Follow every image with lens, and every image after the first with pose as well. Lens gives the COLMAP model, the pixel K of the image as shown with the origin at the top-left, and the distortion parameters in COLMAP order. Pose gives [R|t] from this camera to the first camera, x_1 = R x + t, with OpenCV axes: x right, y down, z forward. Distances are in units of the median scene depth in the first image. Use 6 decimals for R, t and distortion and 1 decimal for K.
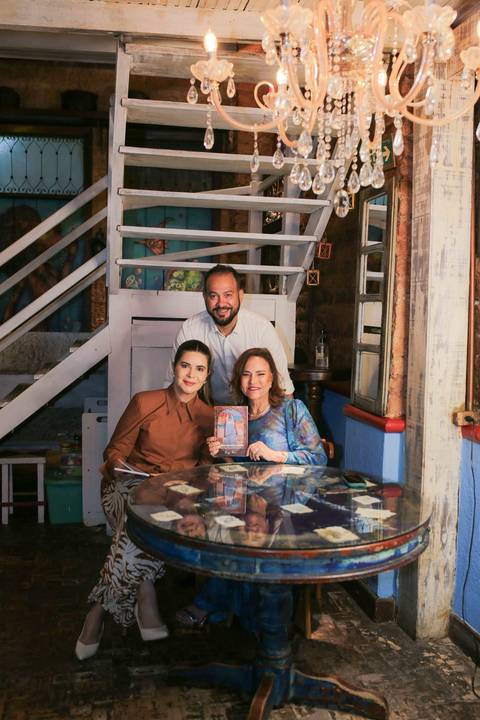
lens RADIAL K [[700.1, 0, 240.4], [0, 700.1, 378.0], [0, 0, 1]] dist [-0.012319, 0.000000]
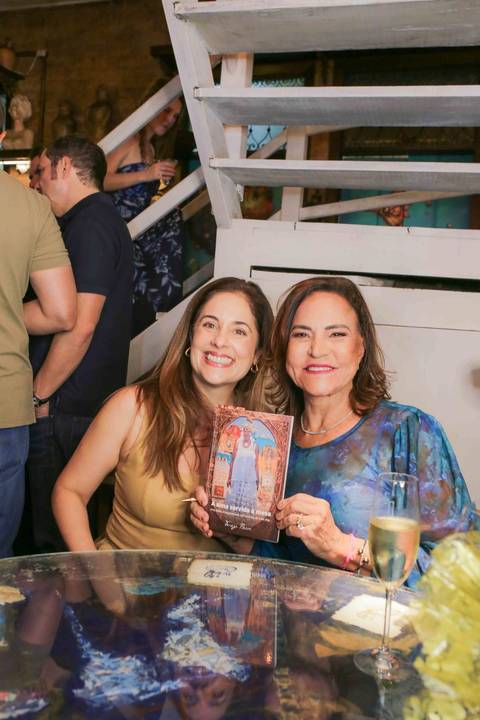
lens RADIAL K [[667.6, 0, 250.5], [0, 667.6, 381.0], [0, 0, 1]] dist [0.087624, 0.000000]
pose [[0.901035, 0.073285, -0.427509, 0.148490], [-0.088094, 0.996000, -0.014933, 0.031547], [0.424705, 0.051116, 0.903888, 0.676405]]
